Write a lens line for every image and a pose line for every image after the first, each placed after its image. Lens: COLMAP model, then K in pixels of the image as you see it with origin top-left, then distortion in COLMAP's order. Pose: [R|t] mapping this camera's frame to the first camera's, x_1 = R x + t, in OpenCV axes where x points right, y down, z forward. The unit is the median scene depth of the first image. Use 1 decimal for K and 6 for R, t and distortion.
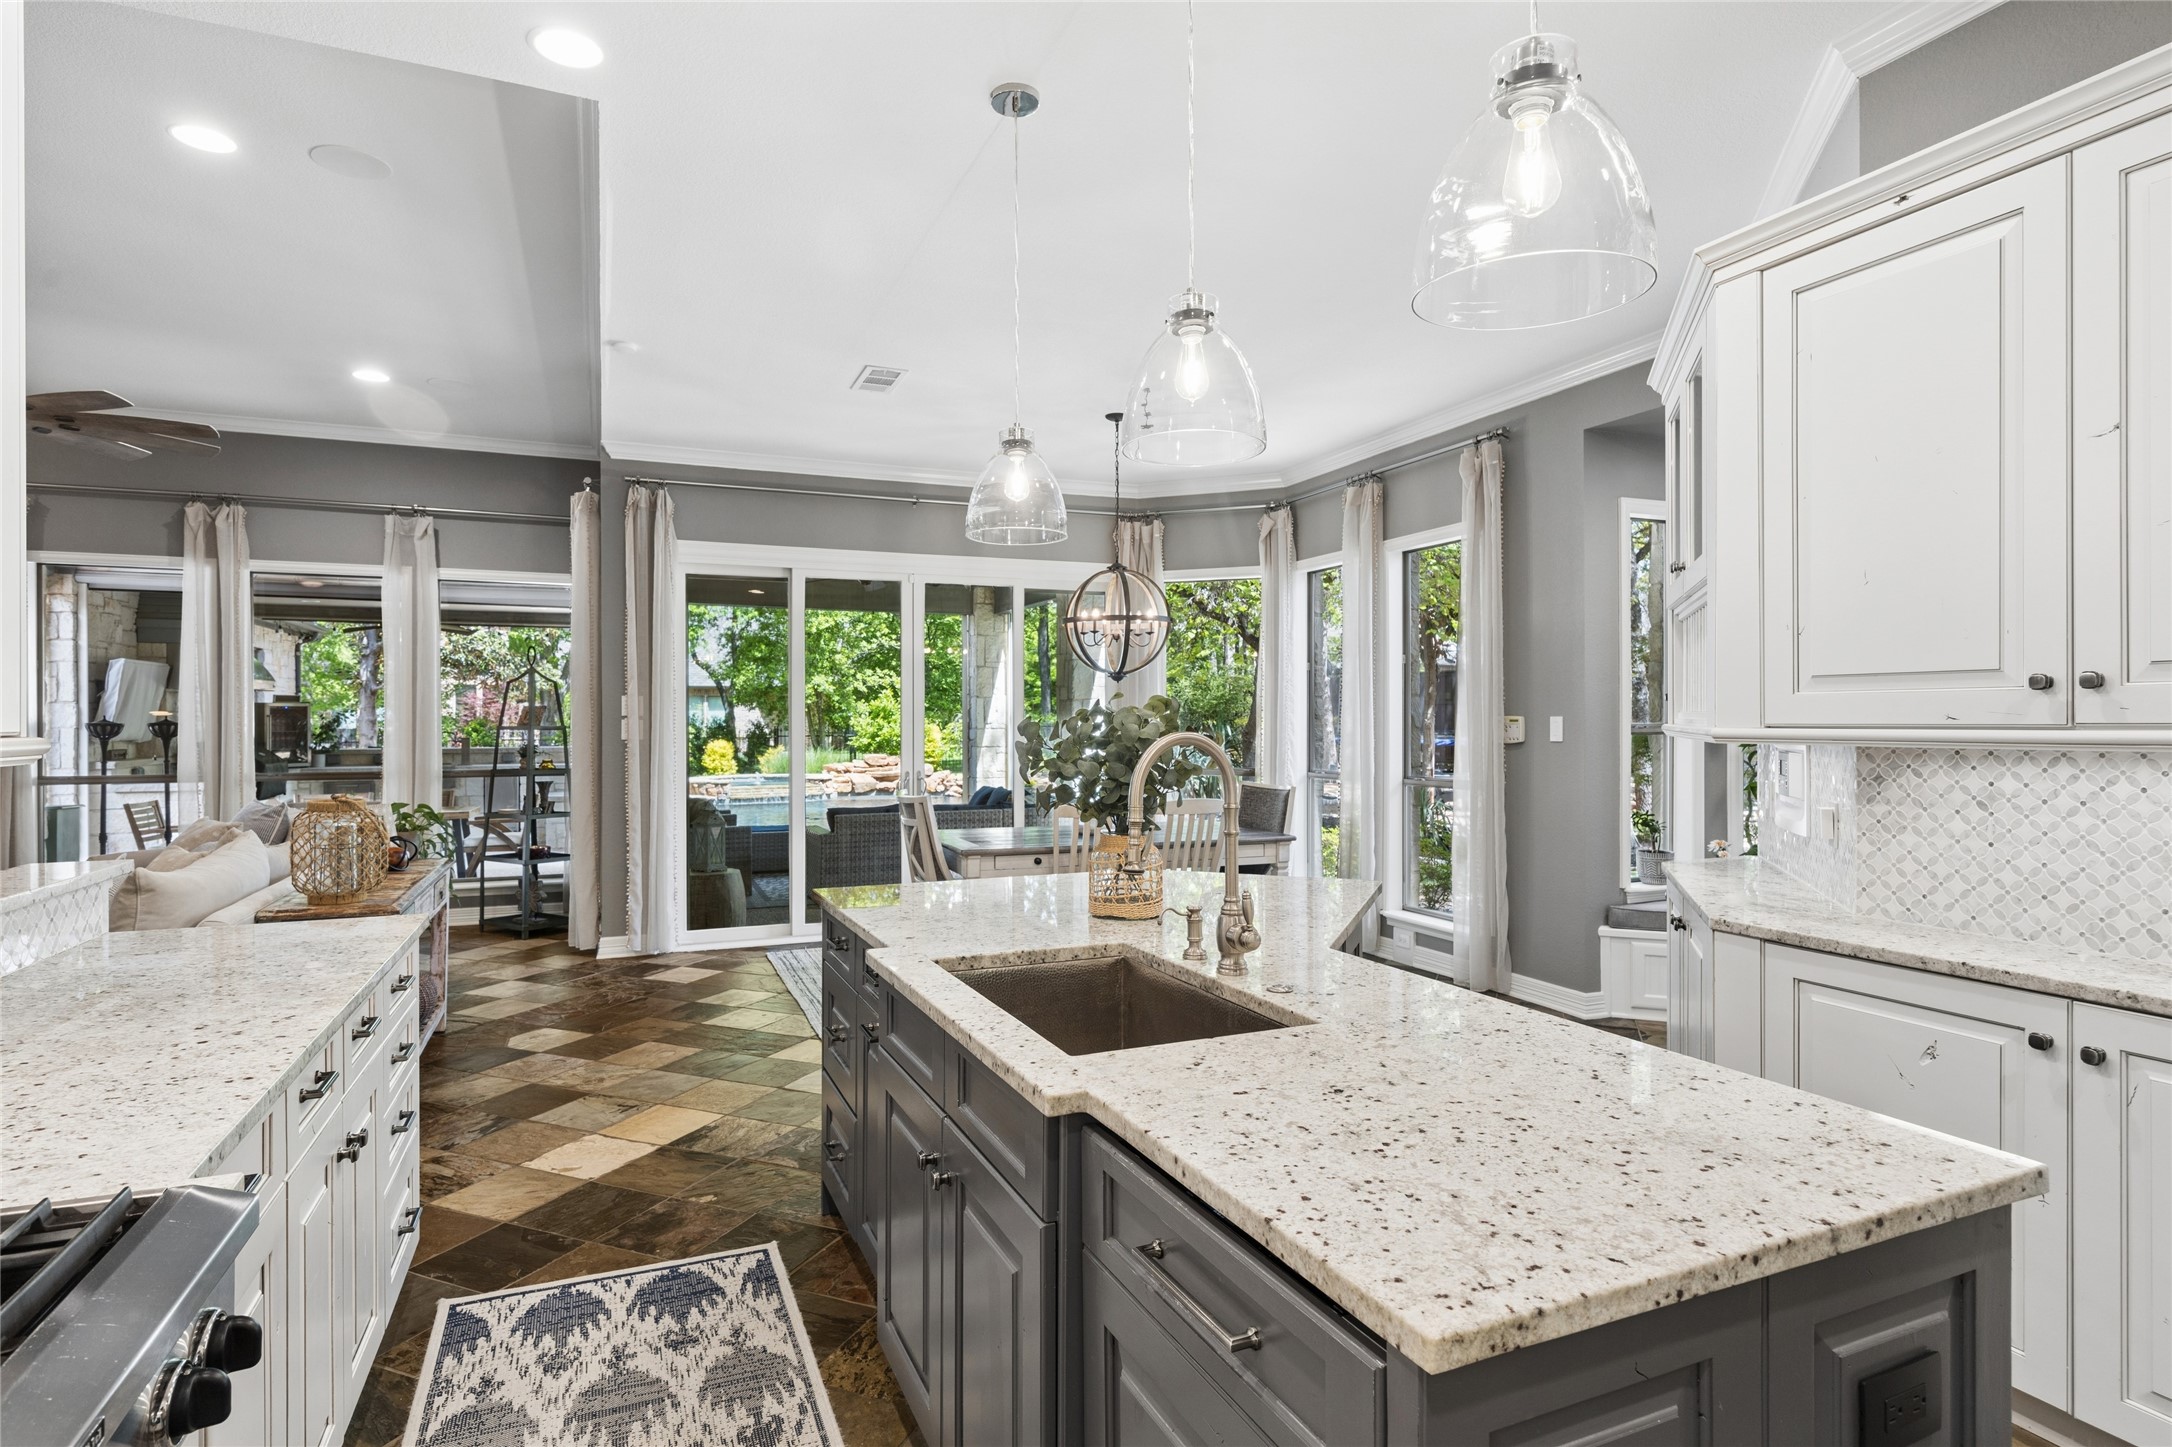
lens RADIAL K [[1118.5, 0, 1072.9], [0, 1118.5, 720.6], [0, 0, 1]] dist [-0.001138, -0.000400]
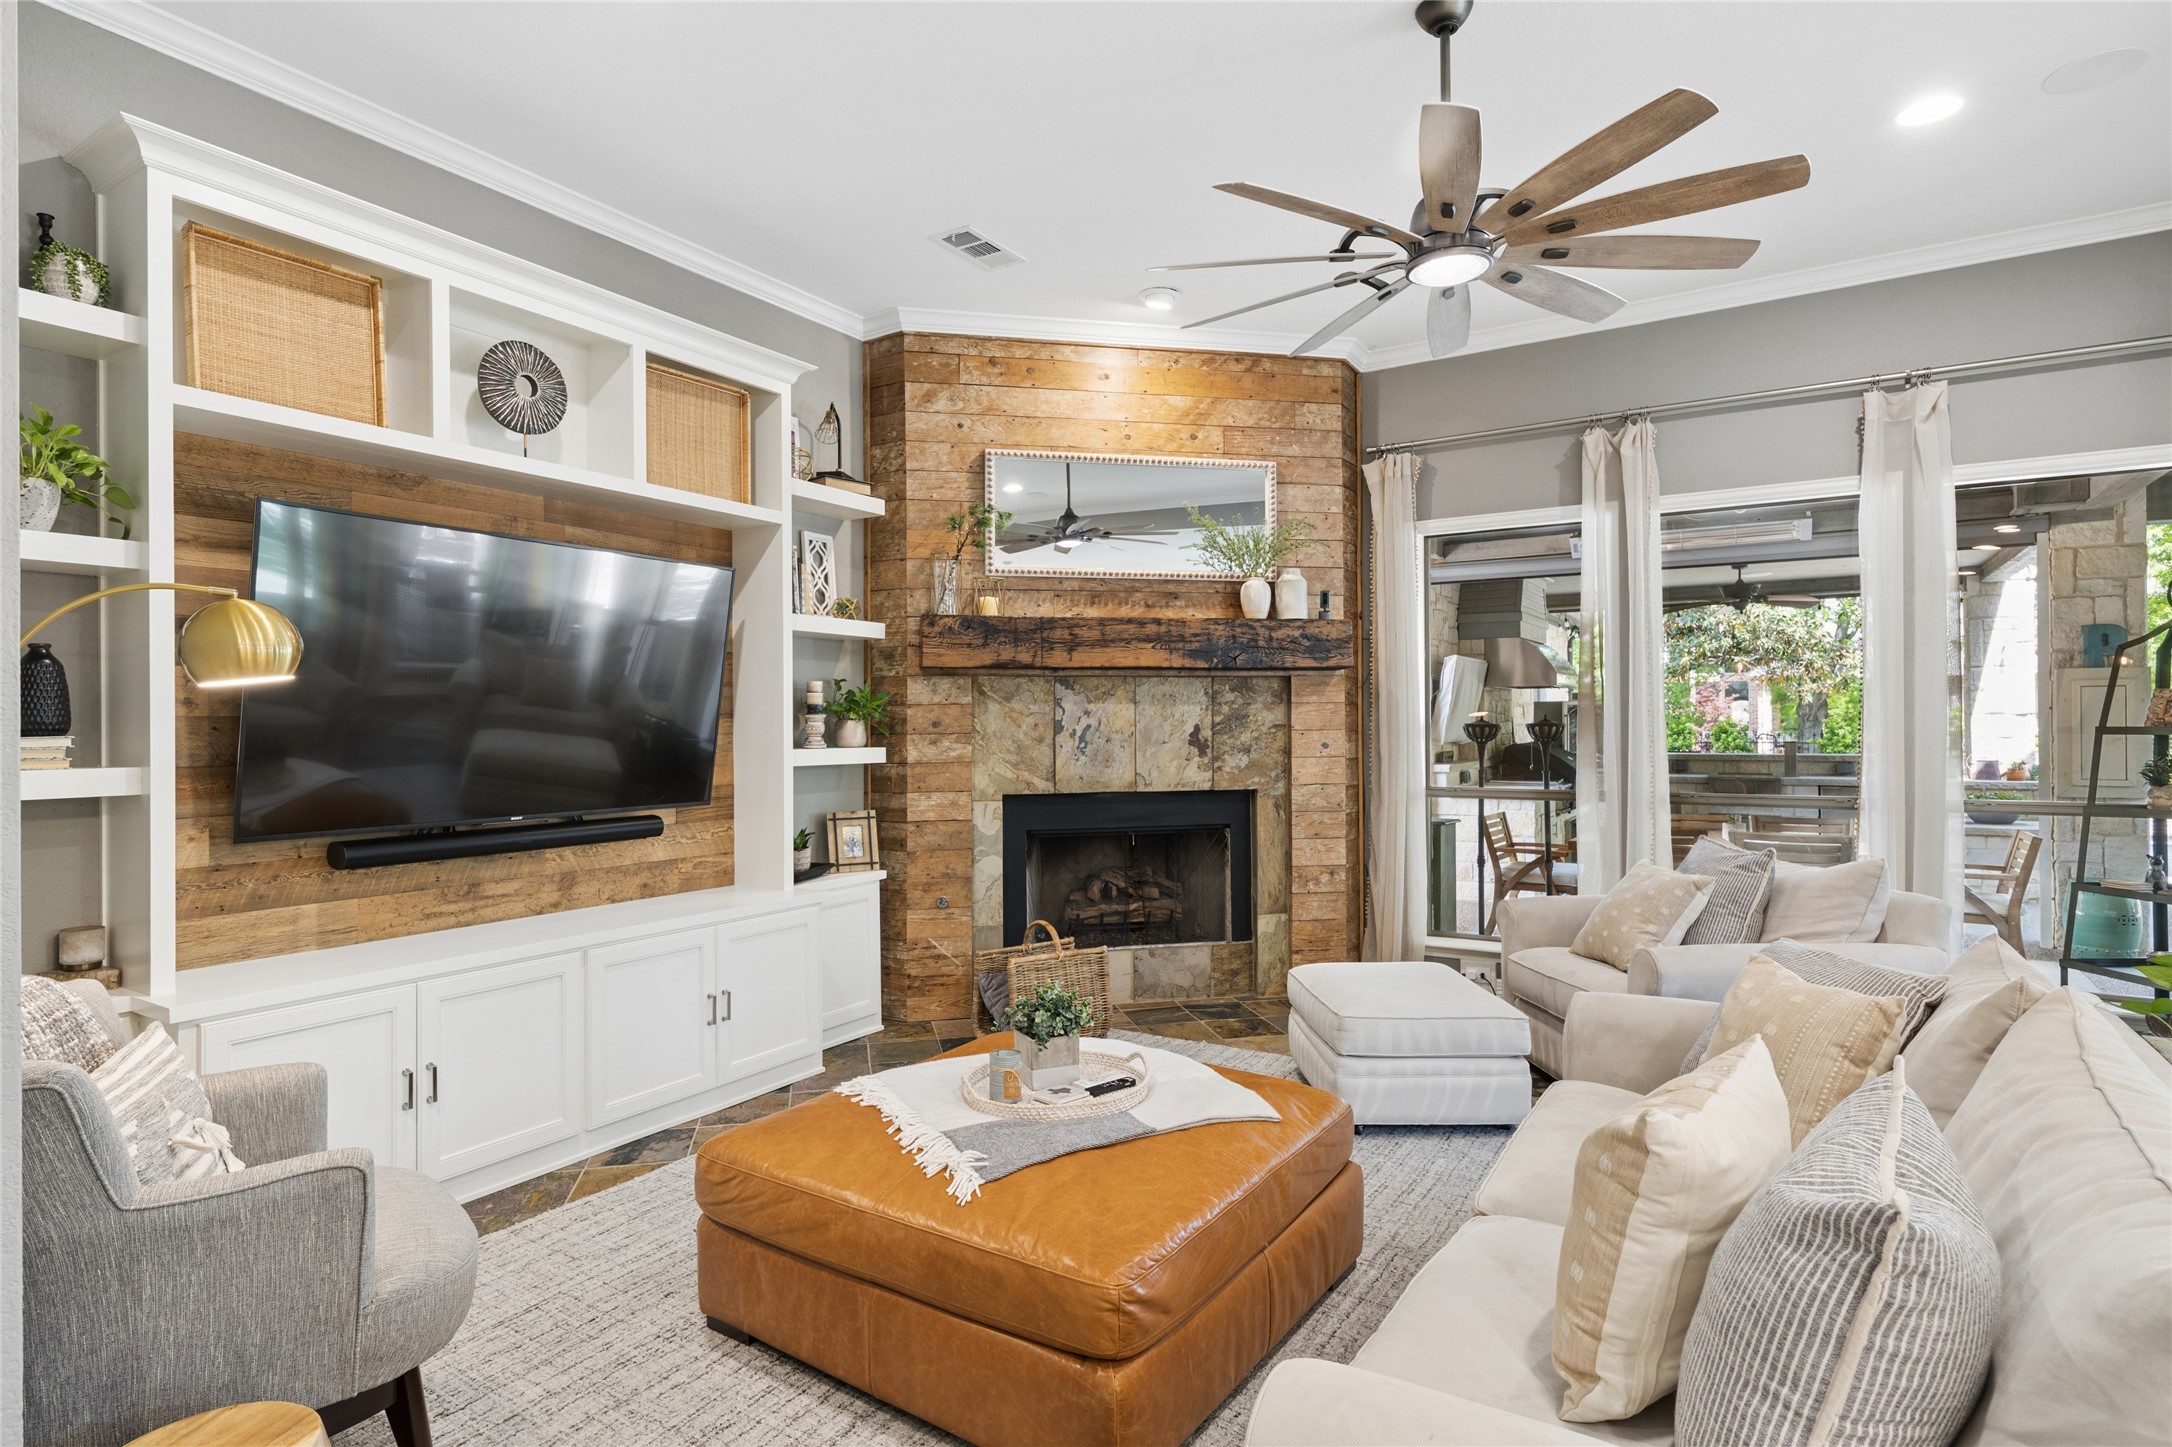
lens RADIAL K [[1118.5, 0, 1072.9], [0, 1118.5, 720.6], [0, 0, 1]] dist [-0.001138, -0.000400]
pose [[0.564085, -0.003933, -0.825708, -0.352674], [0.004513, 0.999988, -0.001681, -0.000313], [0.825705, -0.002778, 0.564096, 0.279335]]
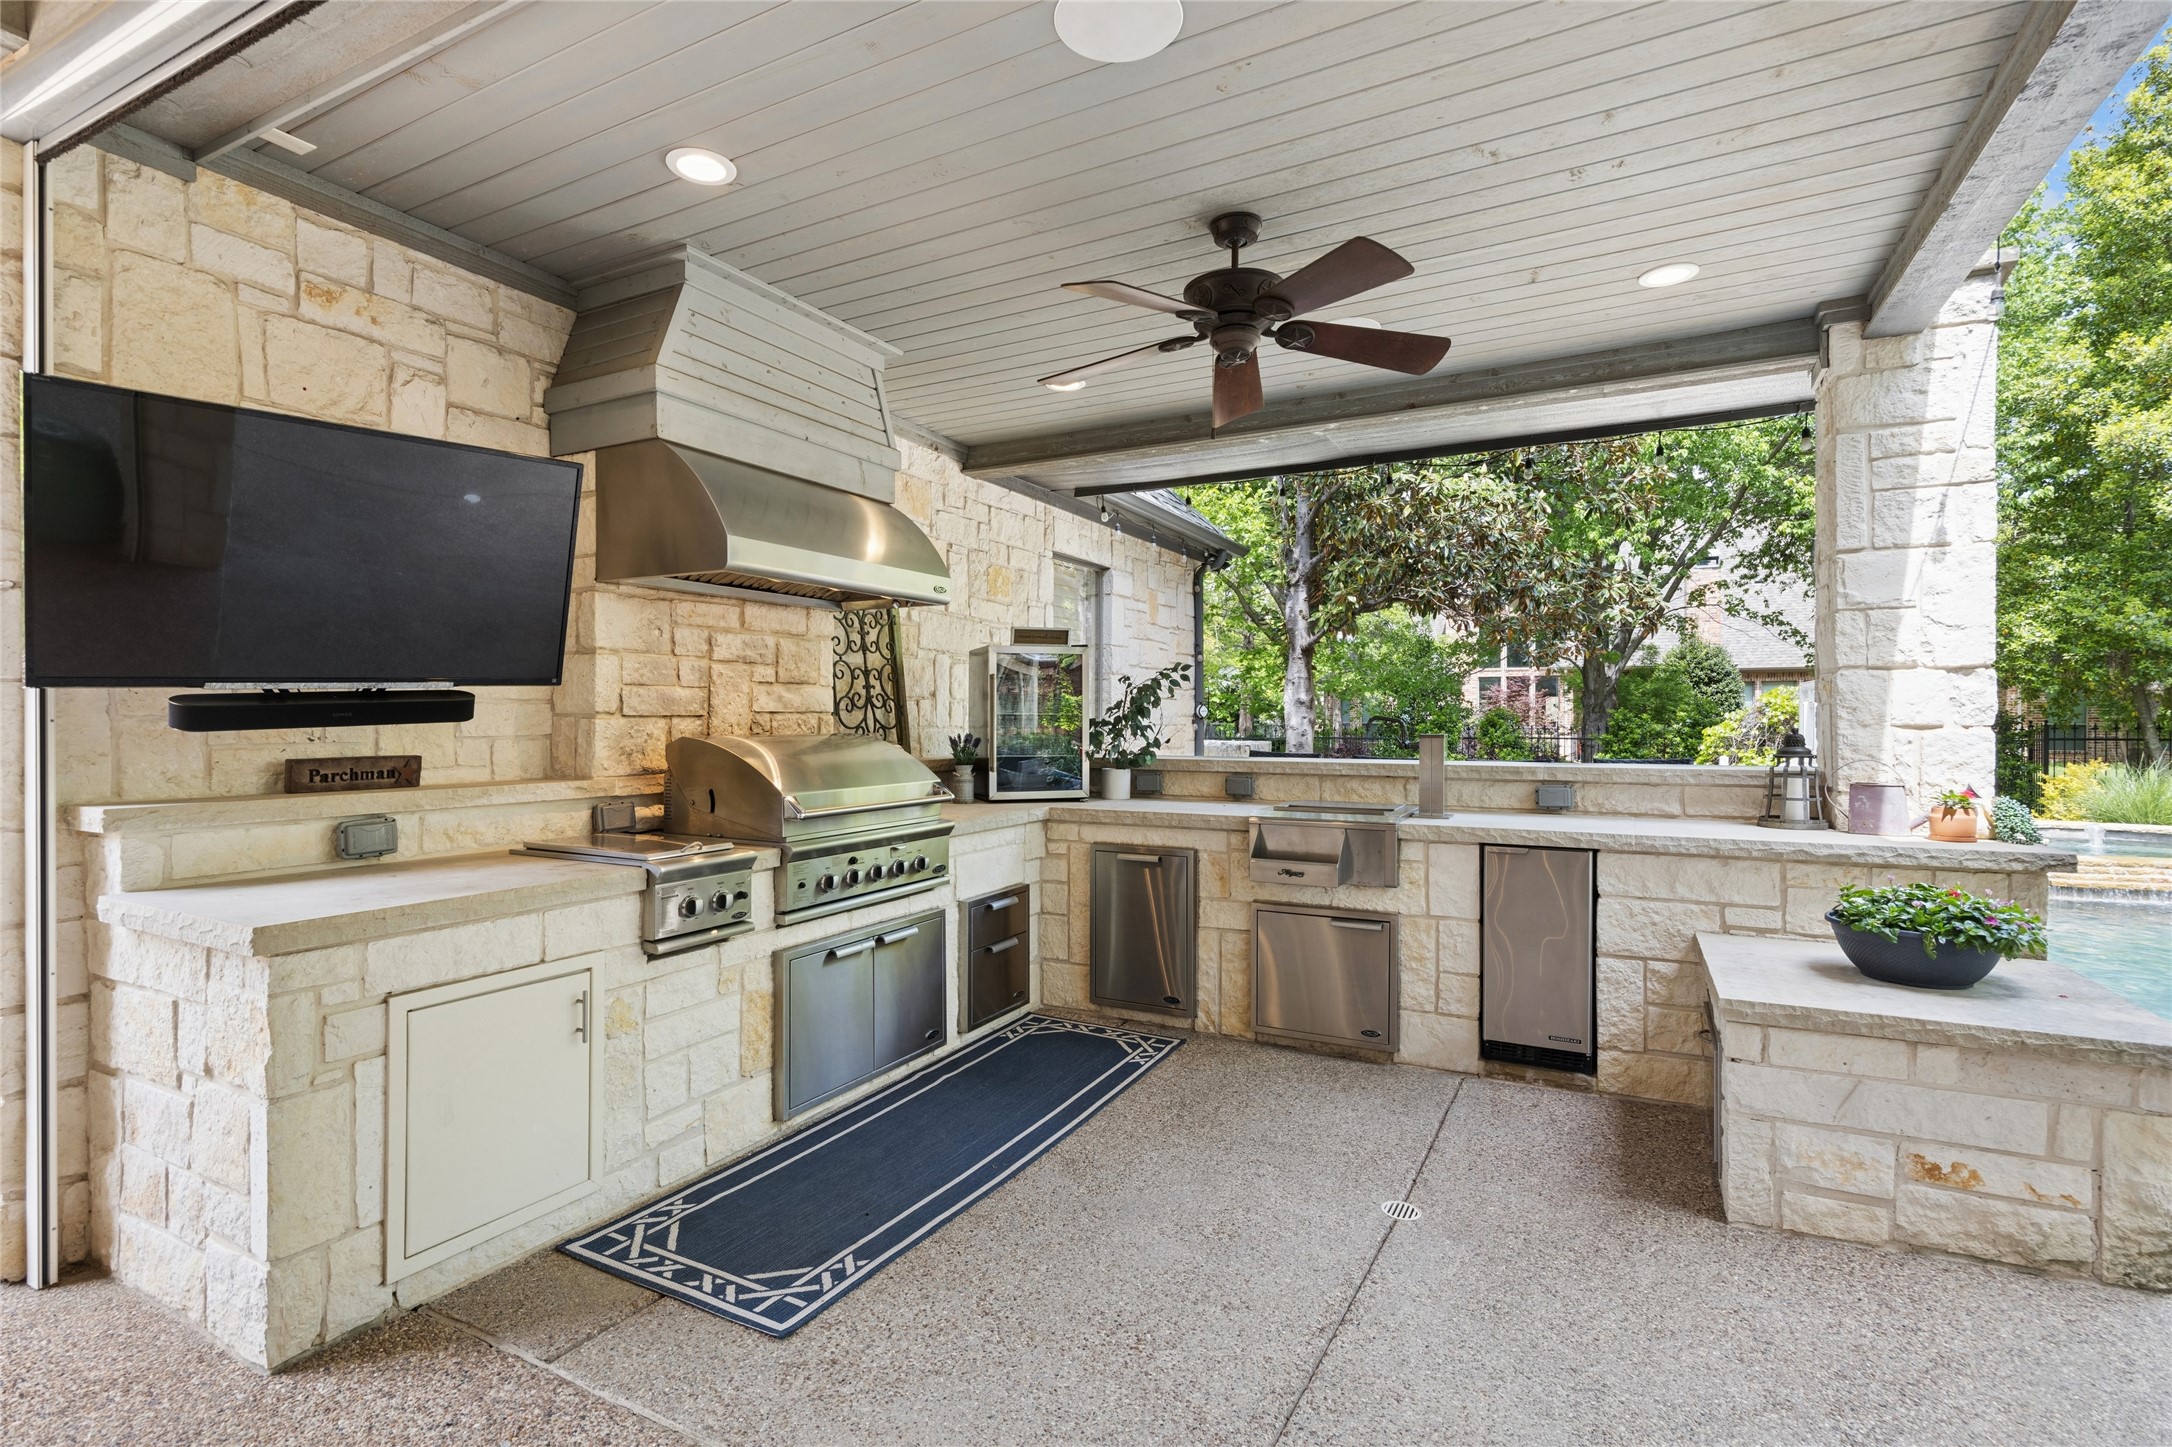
lens RADIAL K [[1036.9, 0, 1086.0], [0, 1036.9, 723.5], [0, 0, 1]] dist [0.002929, 0.000257]
pose [[0.642921, 0.006040, -0.765909, -0.734004], [-0.001795, 0.999978, 0.006379, 0.020558], [0.765931, -0.002727, 0.642917, 1.422109]]
